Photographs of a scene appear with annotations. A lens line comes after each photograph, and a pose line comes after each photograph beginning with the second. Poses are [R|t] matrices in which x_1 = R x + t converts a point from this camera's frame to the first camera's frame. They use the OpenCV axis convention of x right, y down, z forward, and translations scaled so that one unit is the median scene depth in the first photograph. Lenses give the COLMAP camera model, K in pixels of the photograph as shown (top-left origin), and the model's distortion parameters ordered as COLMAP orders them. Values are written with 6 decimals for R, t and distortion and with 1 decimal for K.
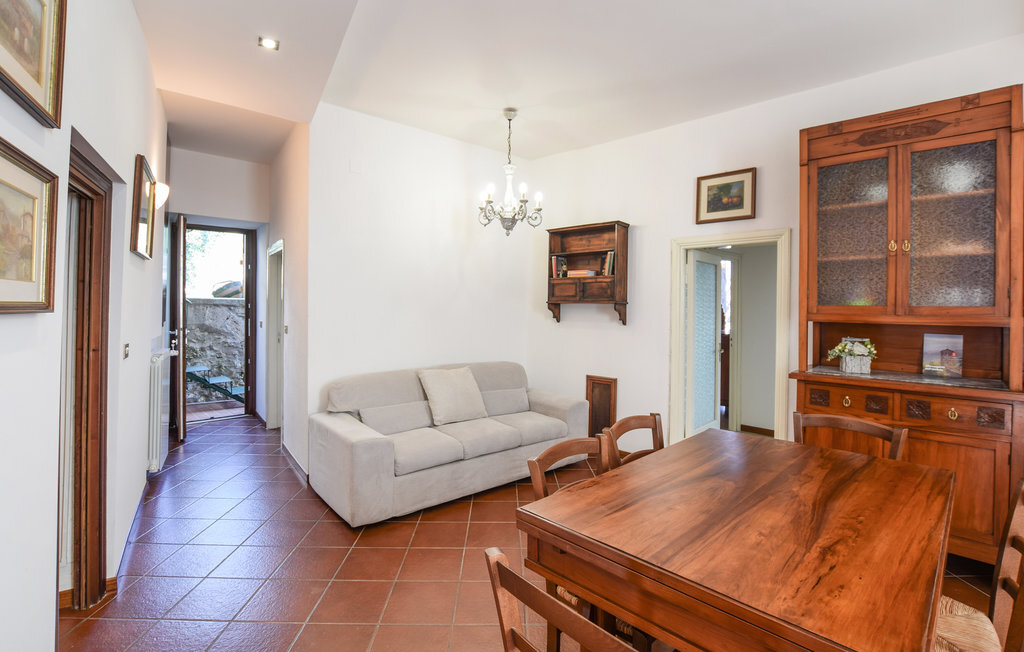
lens RADIAL K [[483.0, 0, 513.8], [0, 483.0, 303.5], [0, 0, 1]] dist [0.025400, 0.000365]
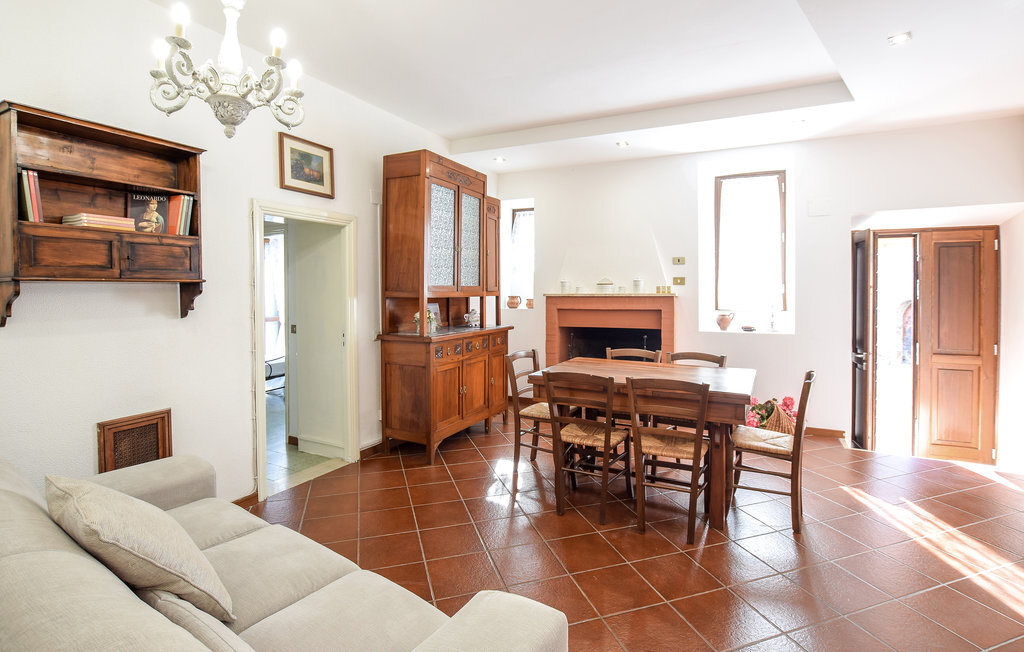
lens RADIAL K [[483.0, 0, 513.8], [0, 483.0, 303.5], [0, 0, 1]] dist [0.025400, 0.000365]
pose [[-0.277252, -0.040243, 0.959954, -0.548433], [-0.002700, 0.999151, 0.041106, -0.000210], [-0.960793, 0.008805, -0.277125, 0.852873]]
